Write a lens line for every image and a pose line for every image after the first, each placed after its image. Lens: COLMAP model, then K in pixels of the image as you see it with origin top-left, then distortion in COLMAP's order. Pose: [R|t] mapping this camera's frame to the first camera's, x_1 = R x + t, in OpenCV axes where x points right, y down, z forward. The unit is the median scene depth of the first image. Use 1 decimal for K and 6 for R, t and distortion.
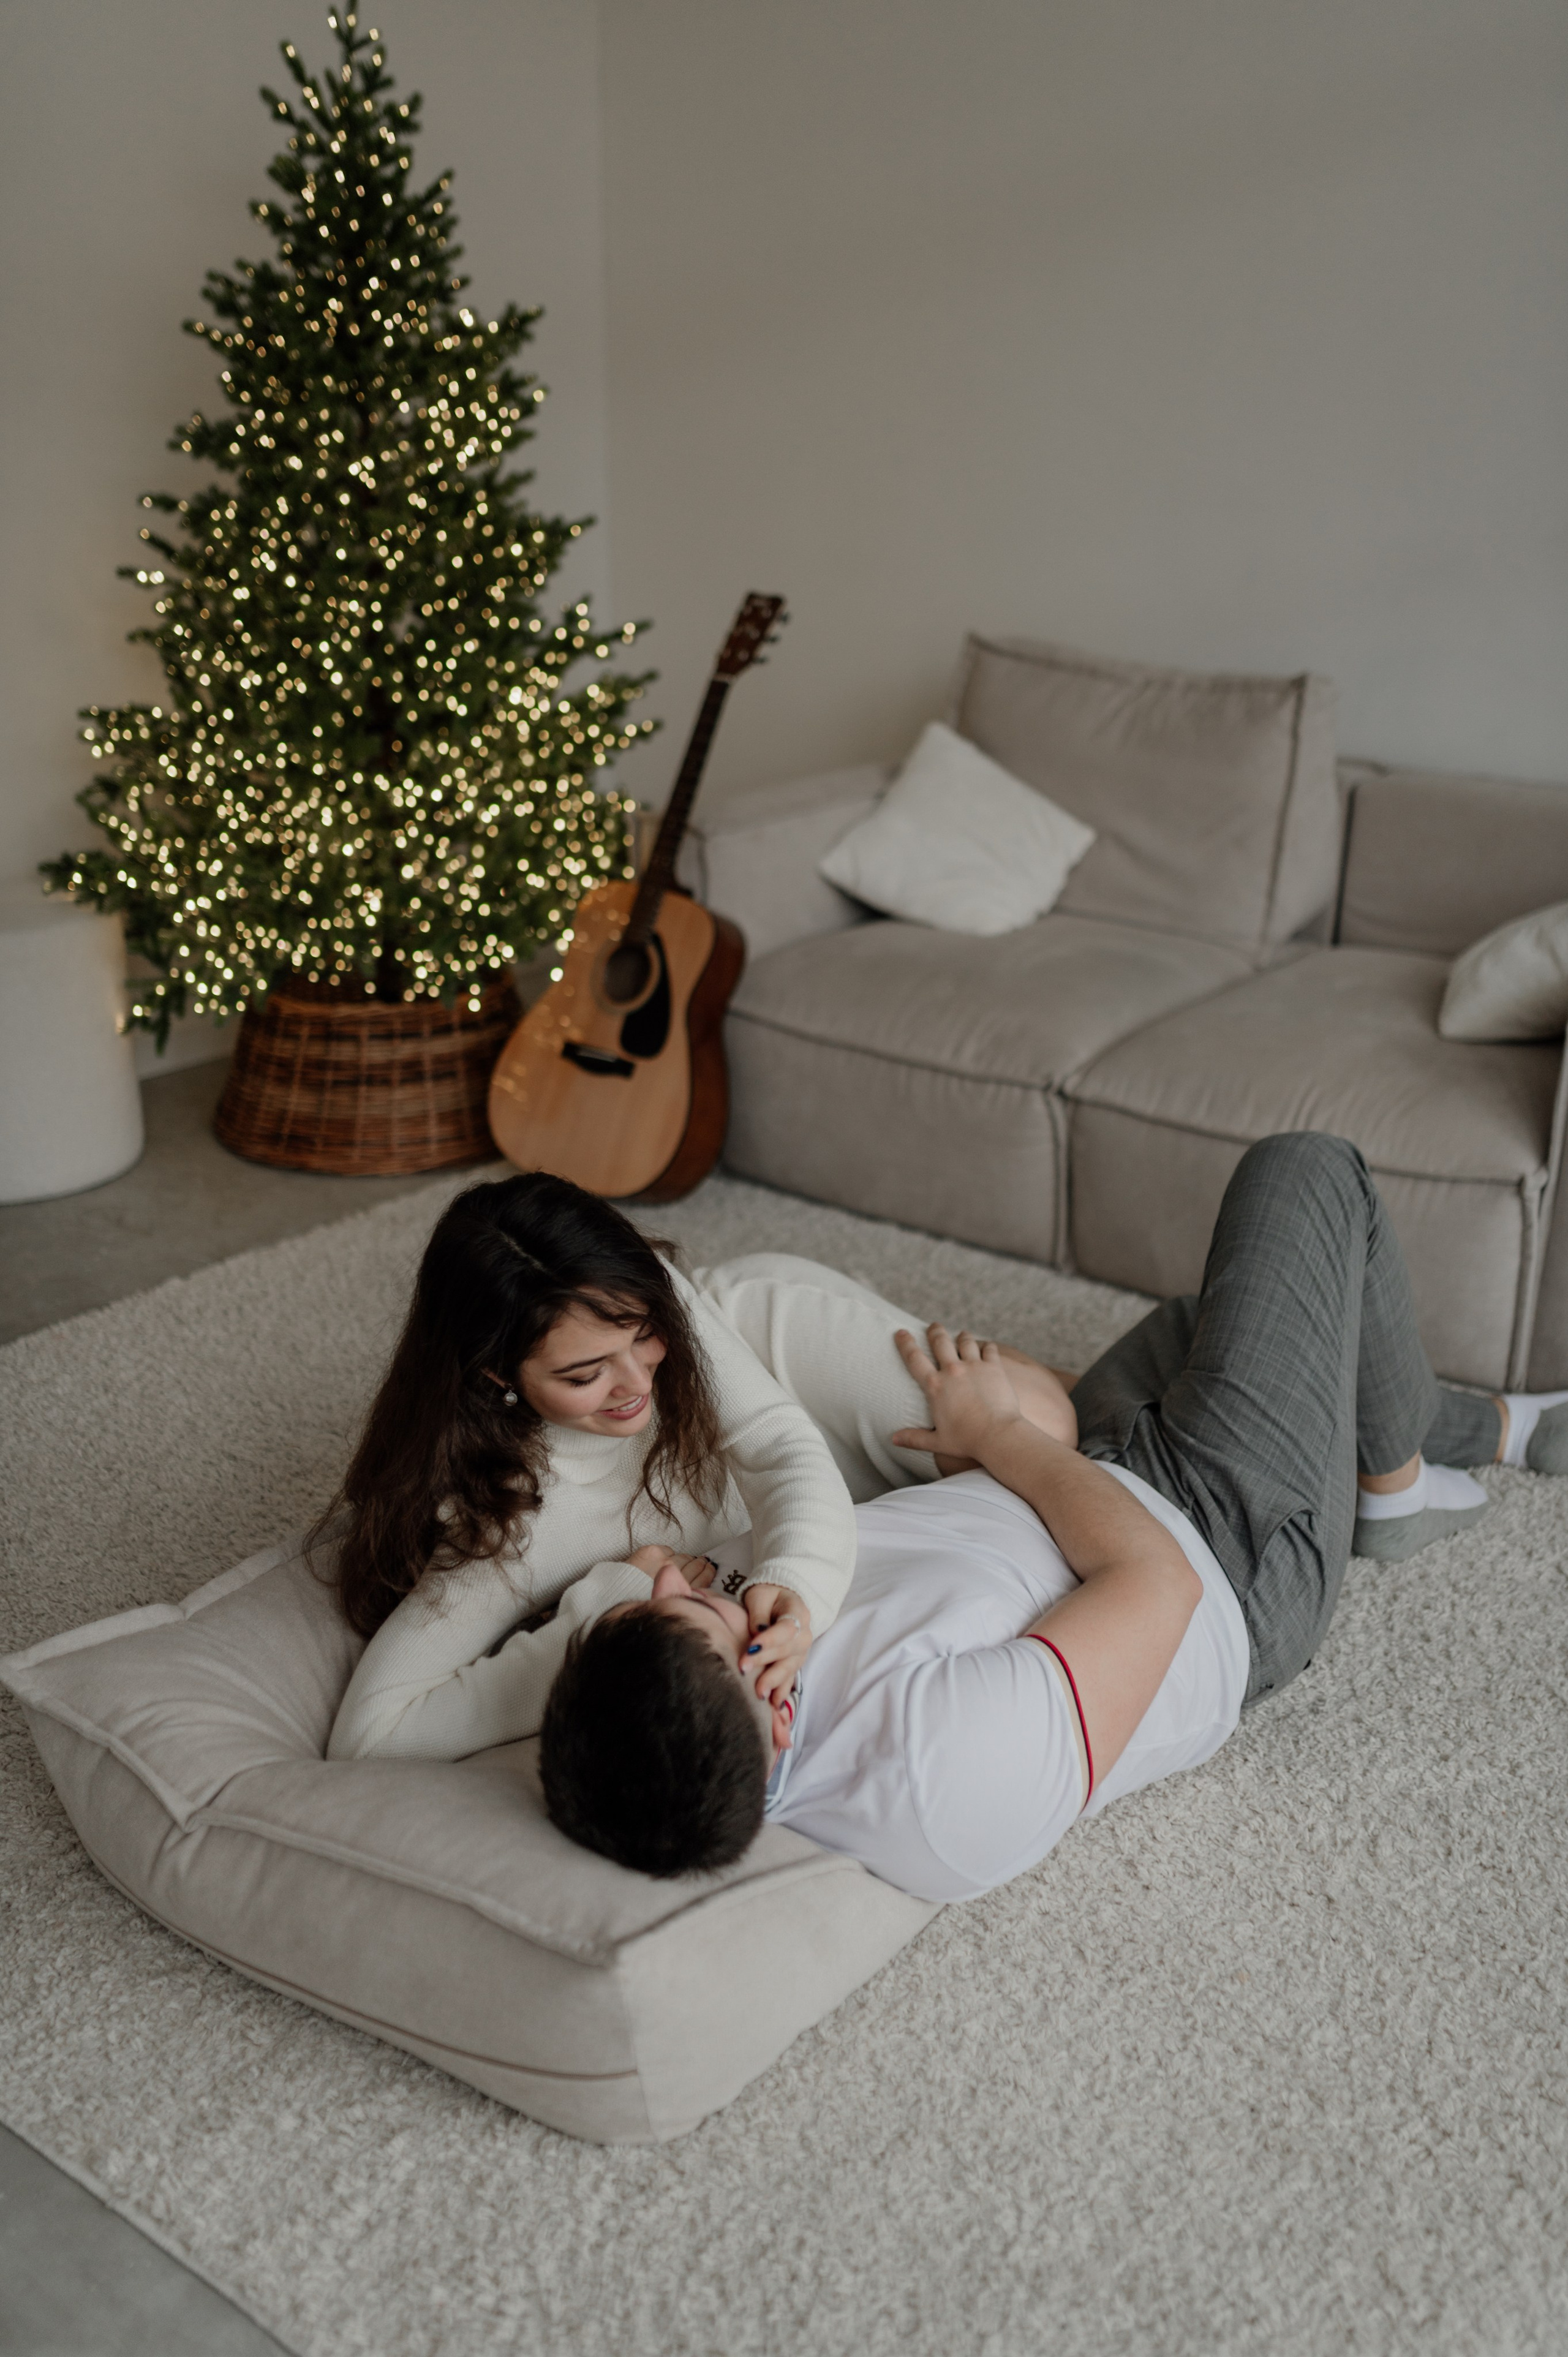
lens RADIAL K [[2378.4, 0, 784.0], [0, 2378.4, 1178.5], [0, 0, 1]] dist [0.026388, 0.026939]
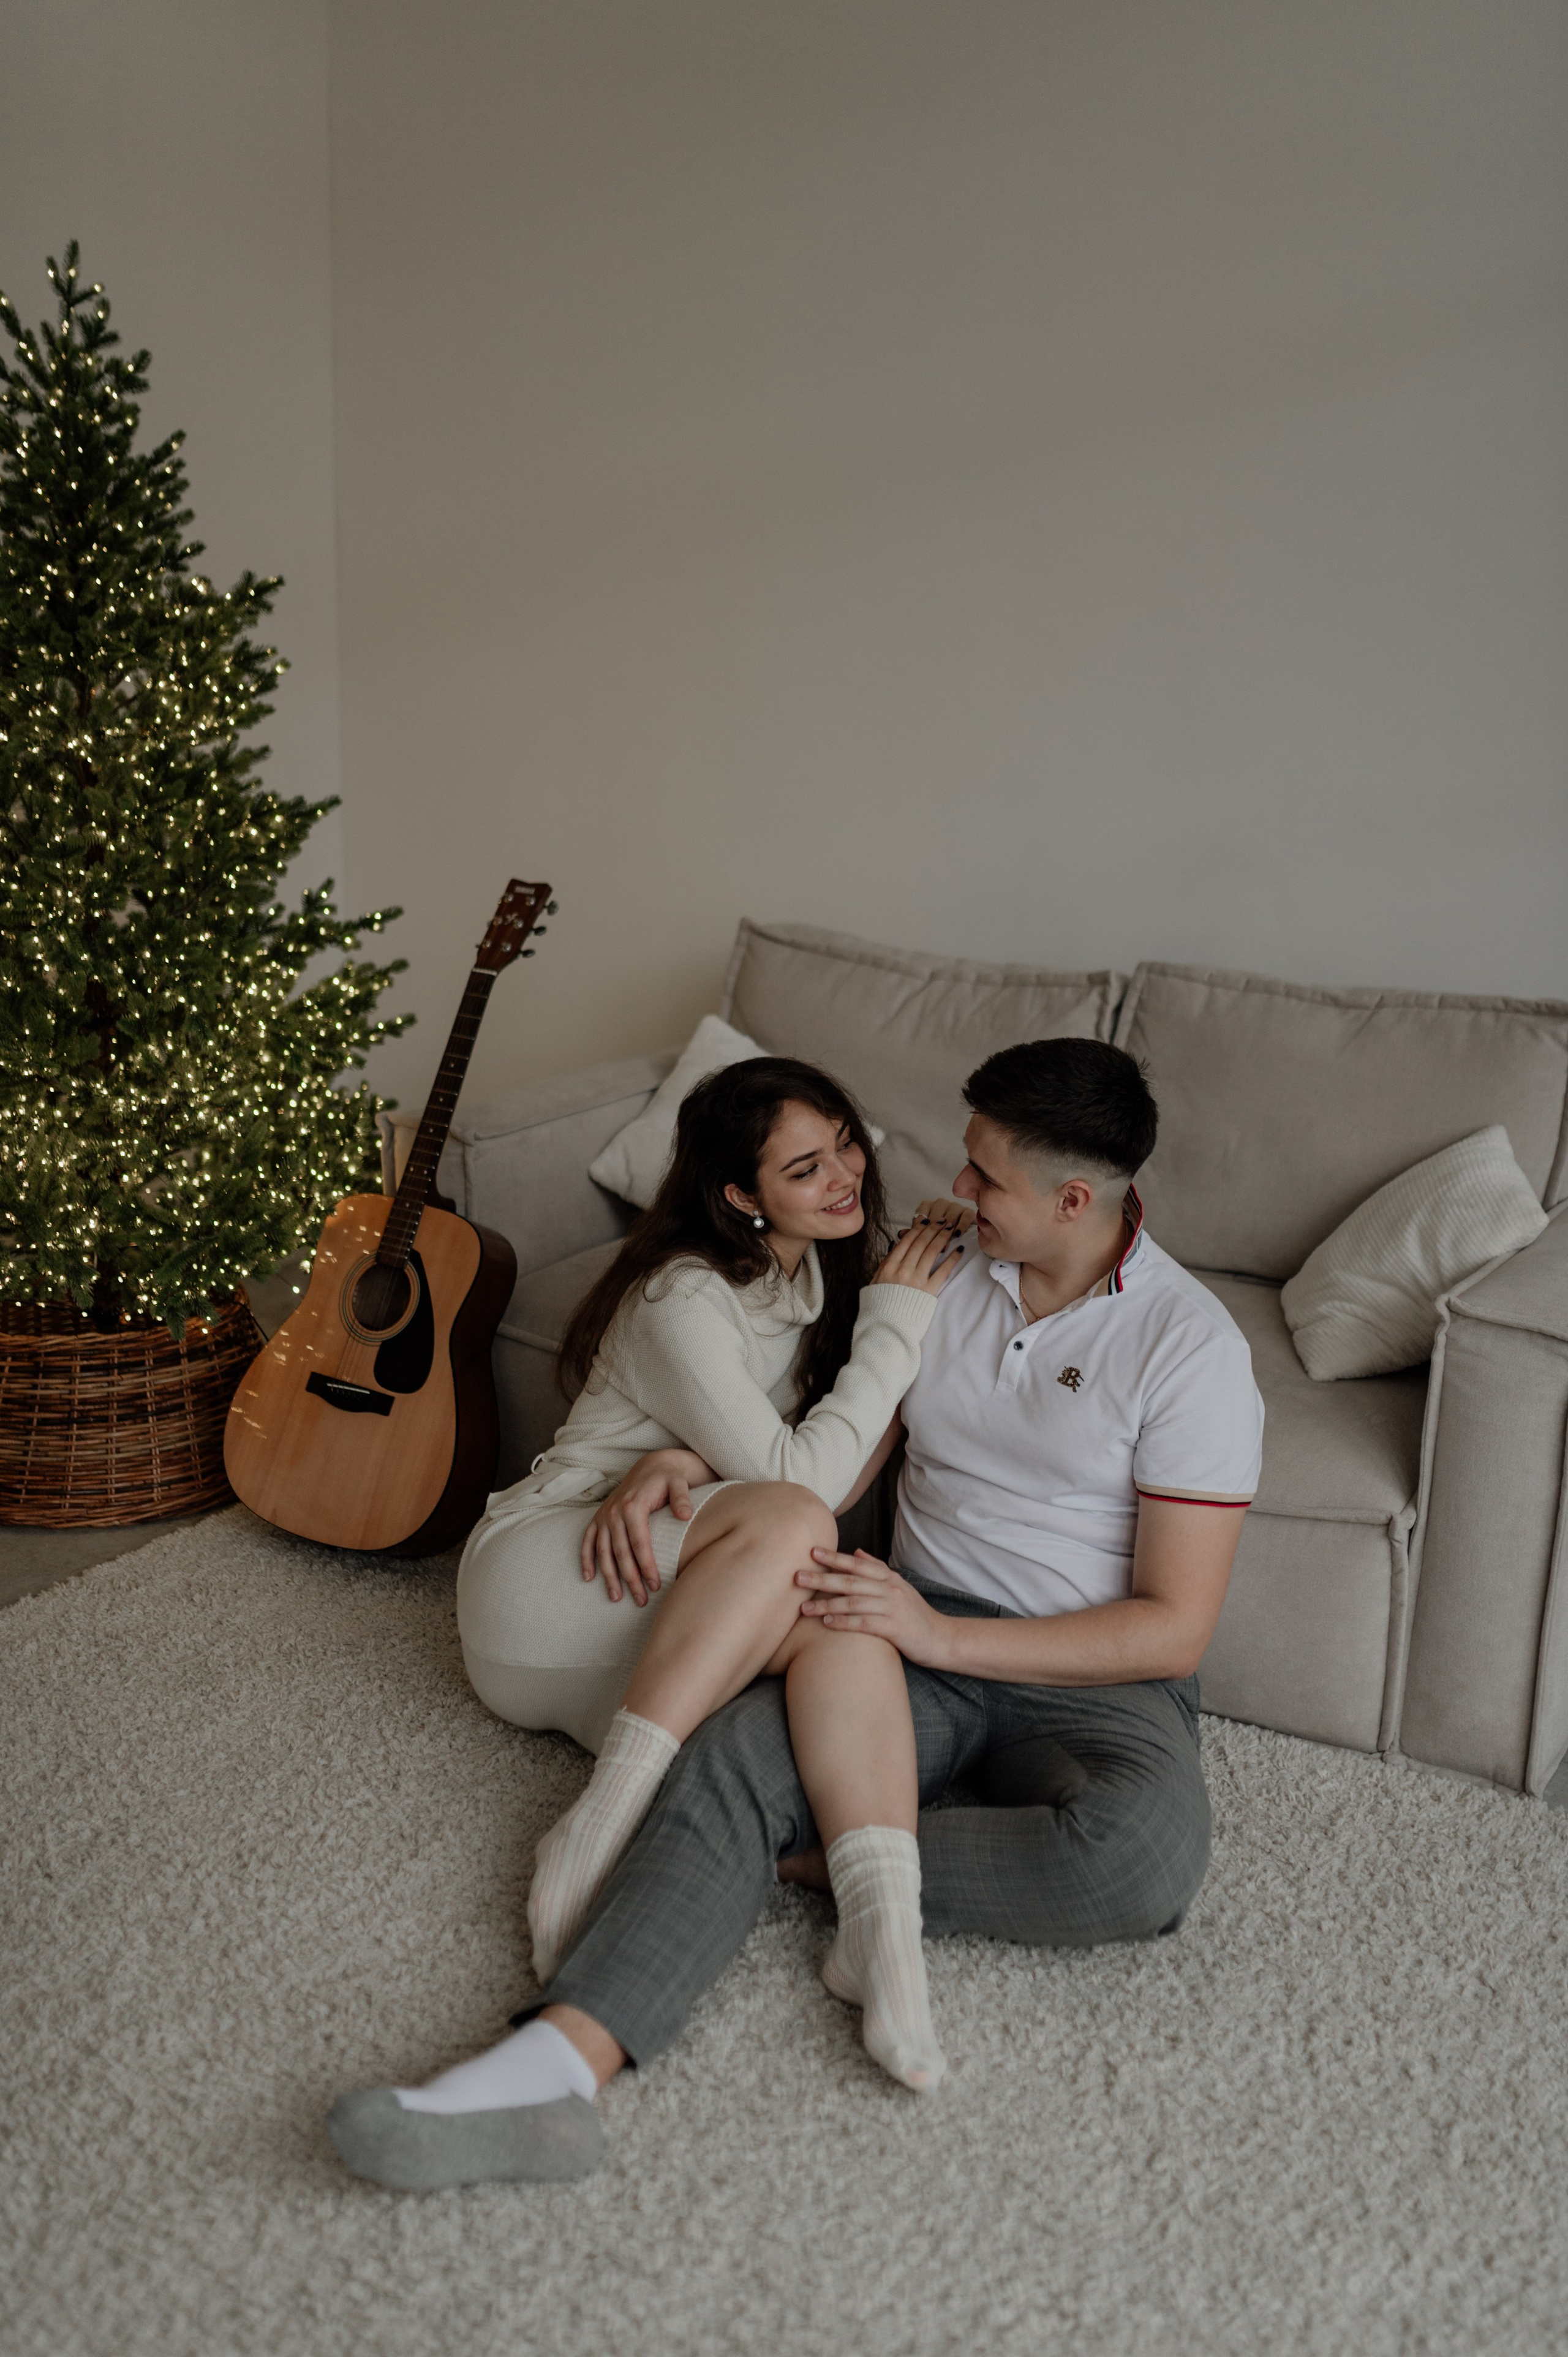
lens RADIAL K [[2378.4, 0, 784.0], [0, 2378.4, 1178.5], [0, 0, 1]] dist [0.026388, 0.026939]
pose [[0.991896, -0.013080, 0.126379, -0.028657], [0.026176, 0.994385, -0.102531, -0.034313], [-0.124329, 0.105008, 0.986669, 0.092045]]
